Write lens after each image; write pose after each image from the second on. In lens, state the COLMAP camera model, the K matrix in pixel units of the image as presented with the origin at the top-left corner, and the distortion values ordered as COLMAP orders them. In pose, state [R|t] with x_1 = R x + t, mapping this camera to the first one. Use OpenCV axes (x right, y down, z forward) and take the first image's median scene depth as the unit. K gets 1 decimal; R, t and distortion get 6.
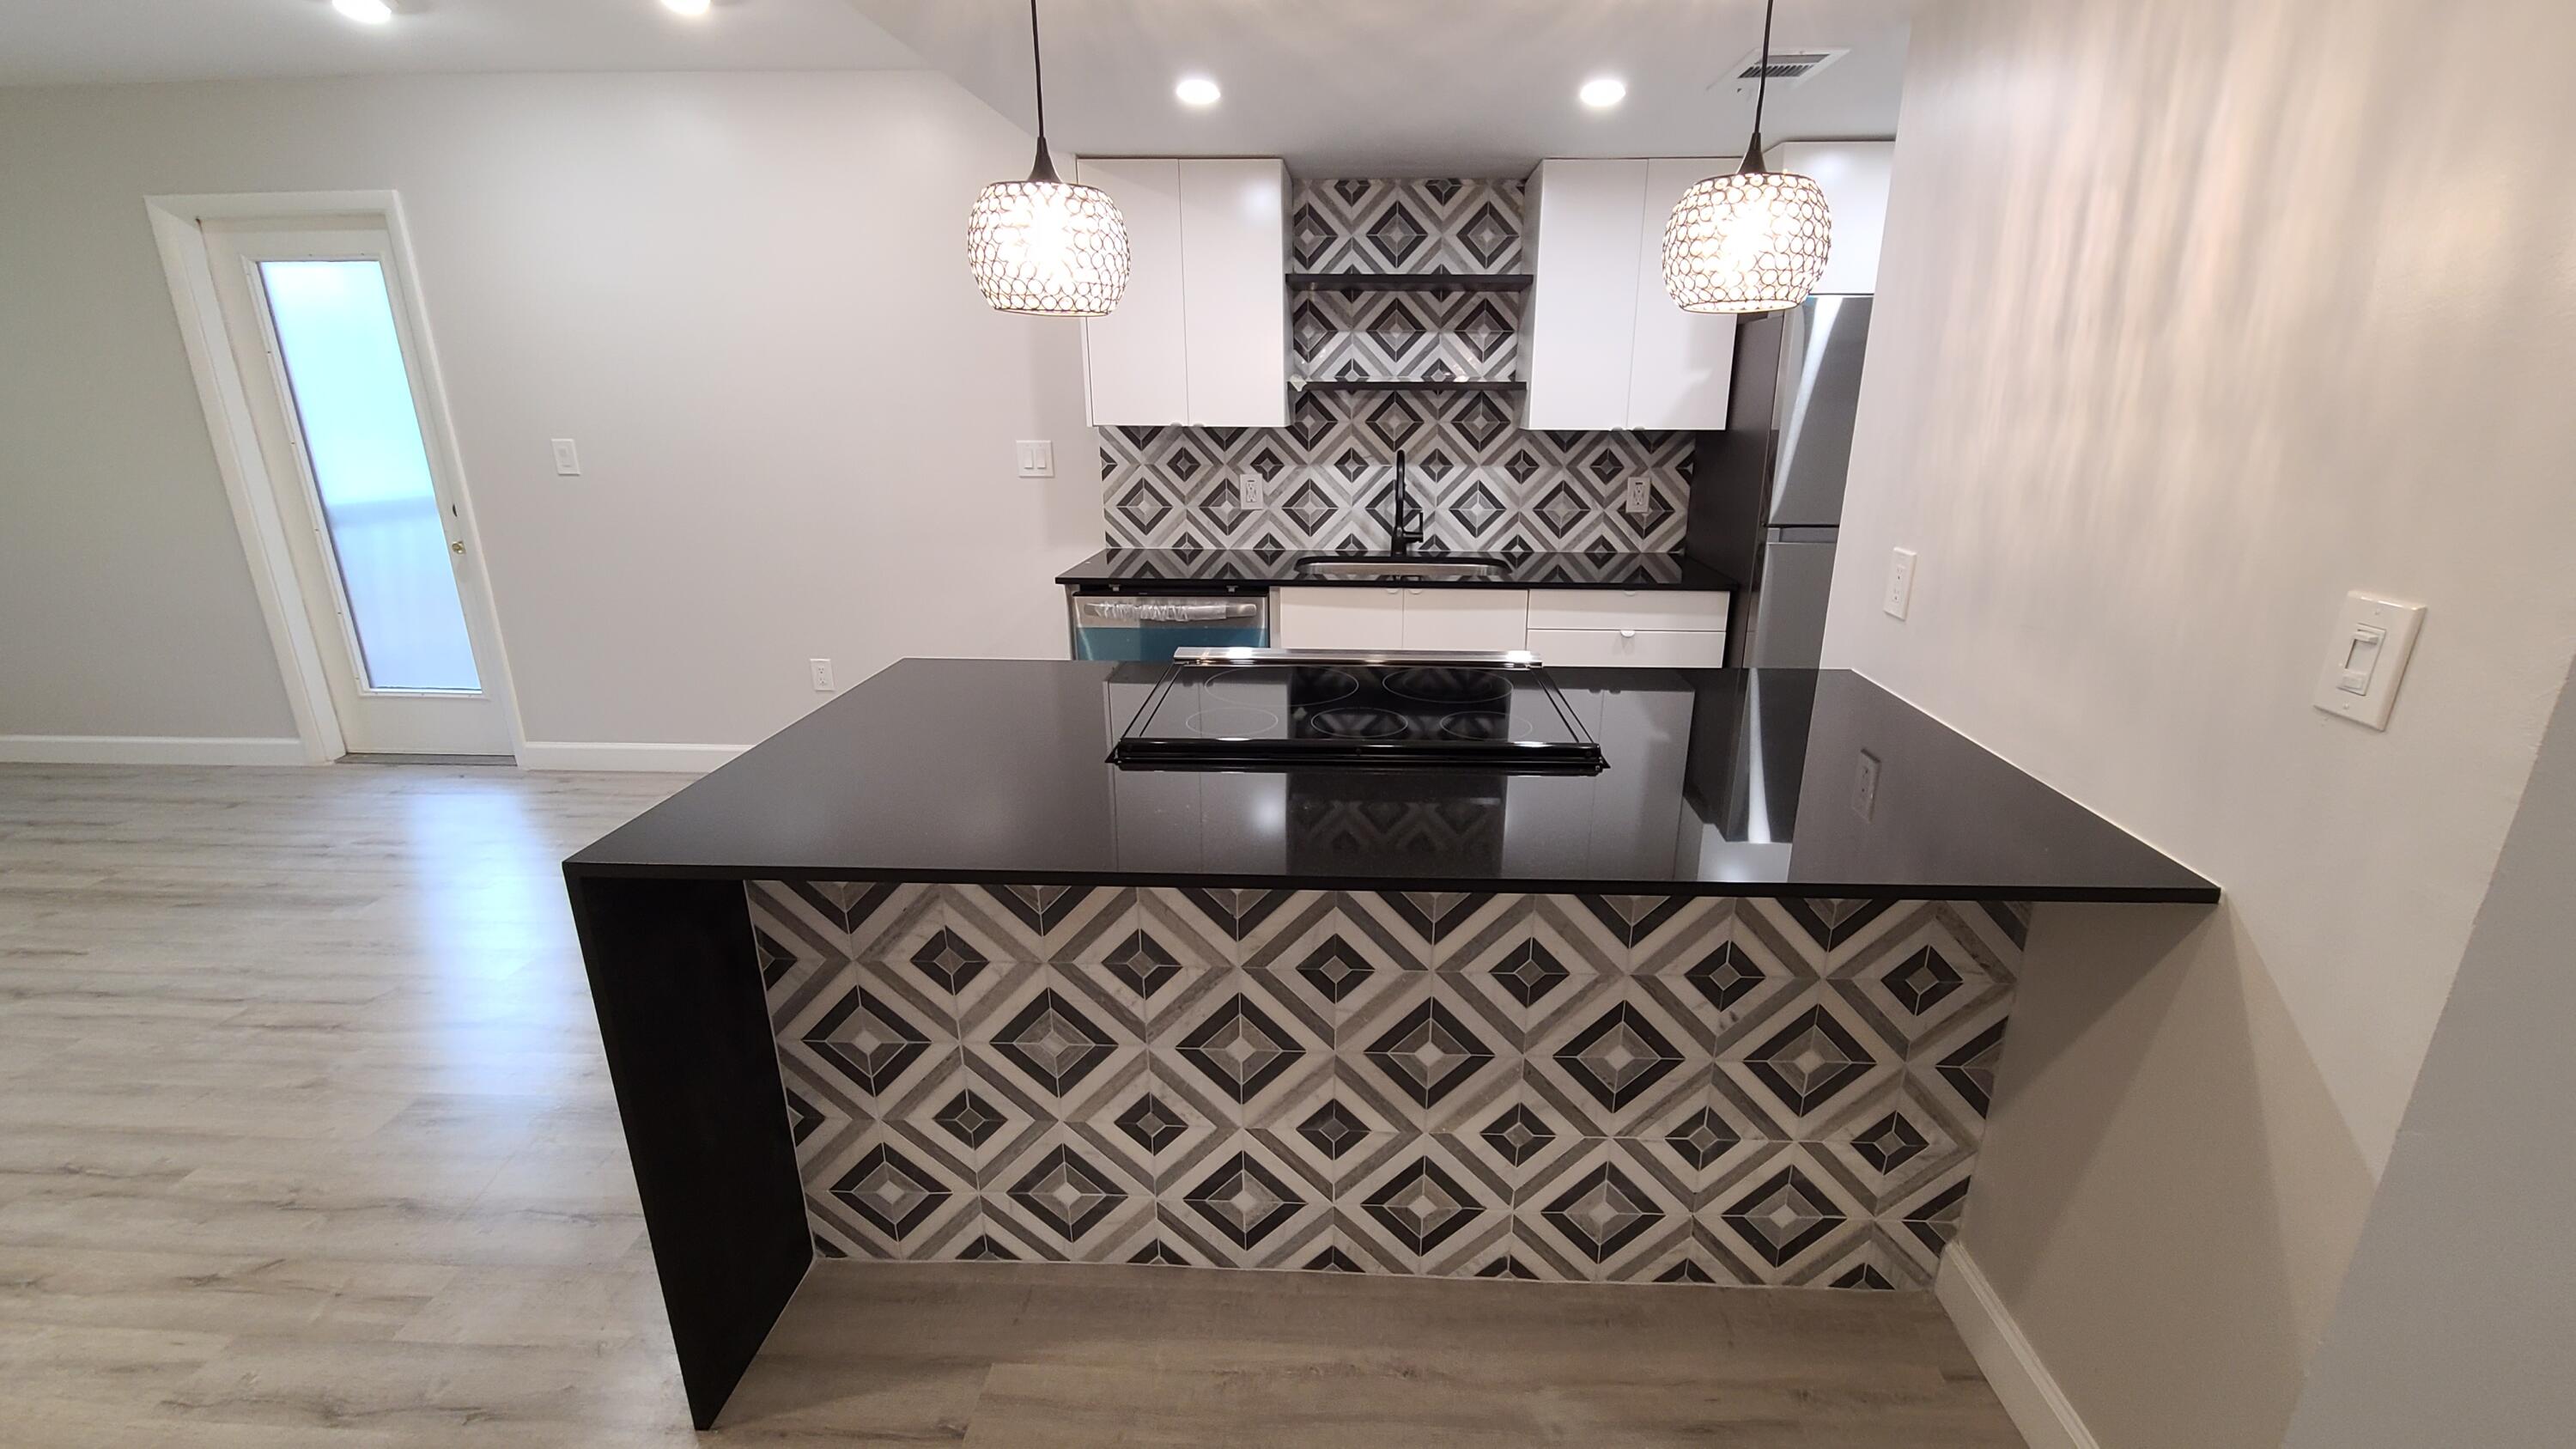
lens RADIAL K [[1053.4, 0, 1334.6], [0, 1053.4, 719.2], [0, 0, 1]] dist [-0.002604, -0.002169]
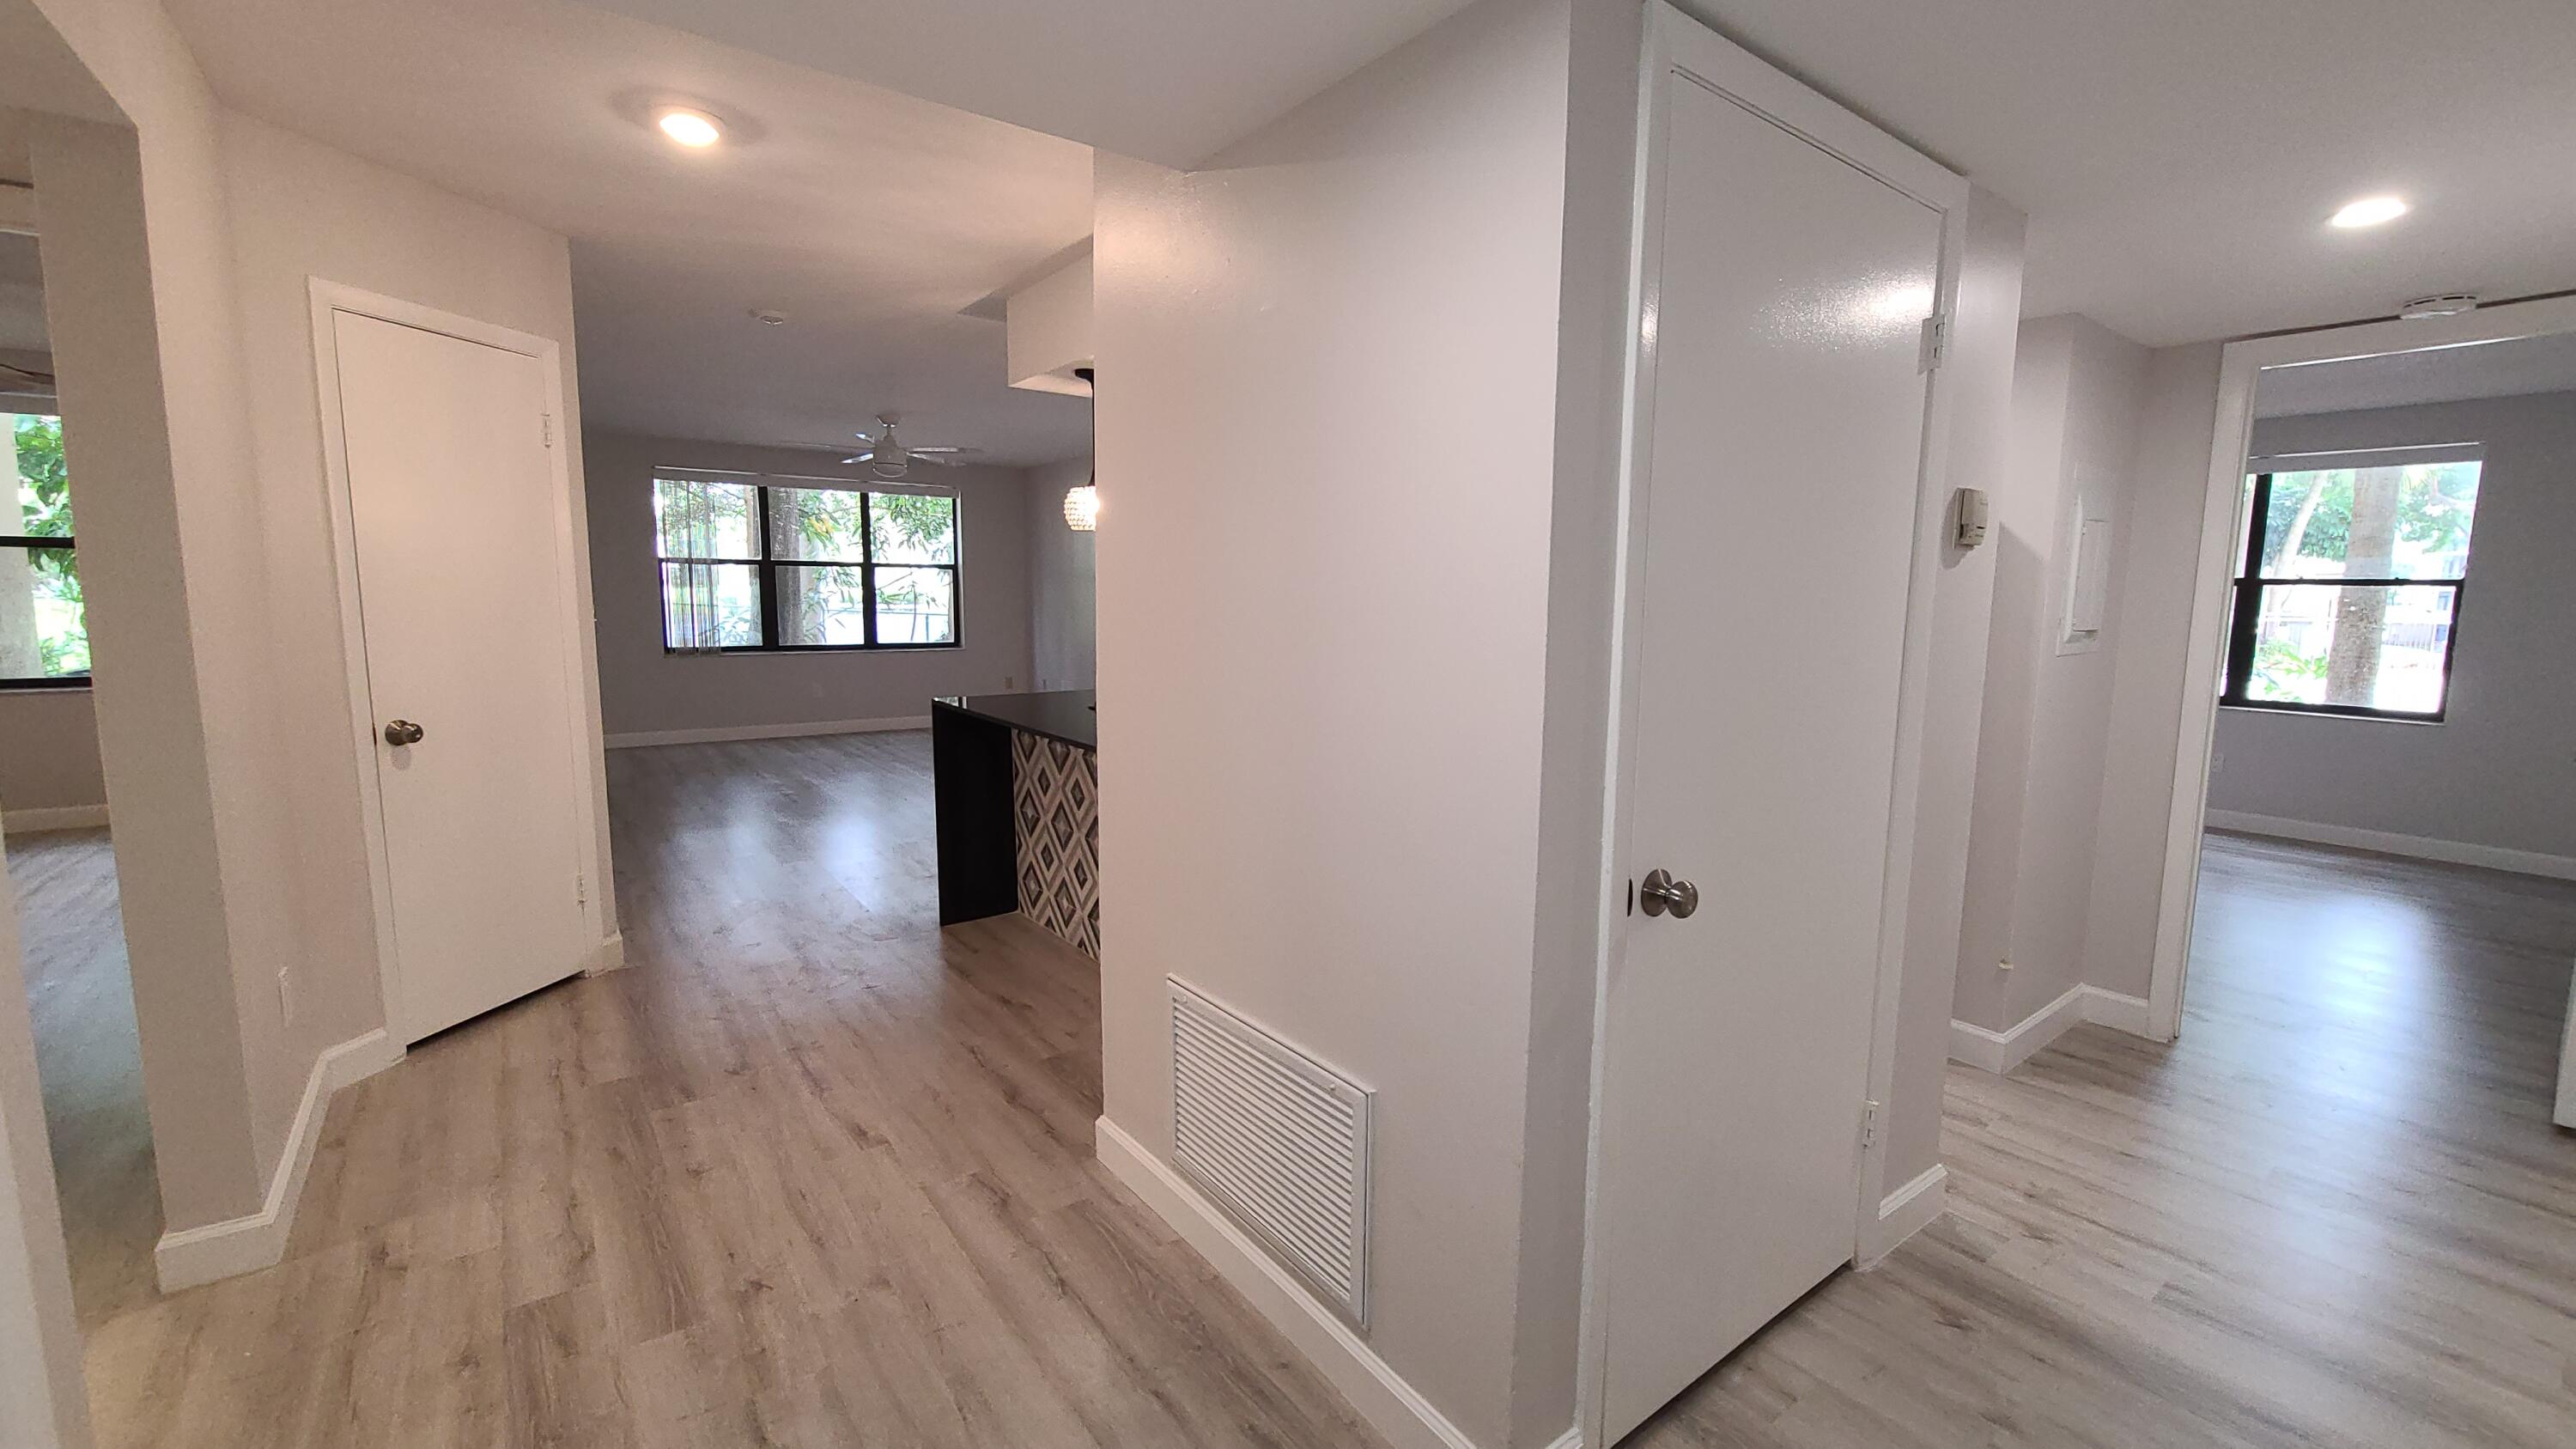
lens RADIAL K [[1053.4, 0, 1338.4], [0, 1053.4, 724.7], [0, 0, 1]] dist [-0.002604, -0.002169]
pose [[0.643375, 0.105378, -0.758264, 0.897167], [-0.238452, 0.968792, -0.067688, 0.047195], [0.727467, 0.224359, 0.648425, -0.061021]]
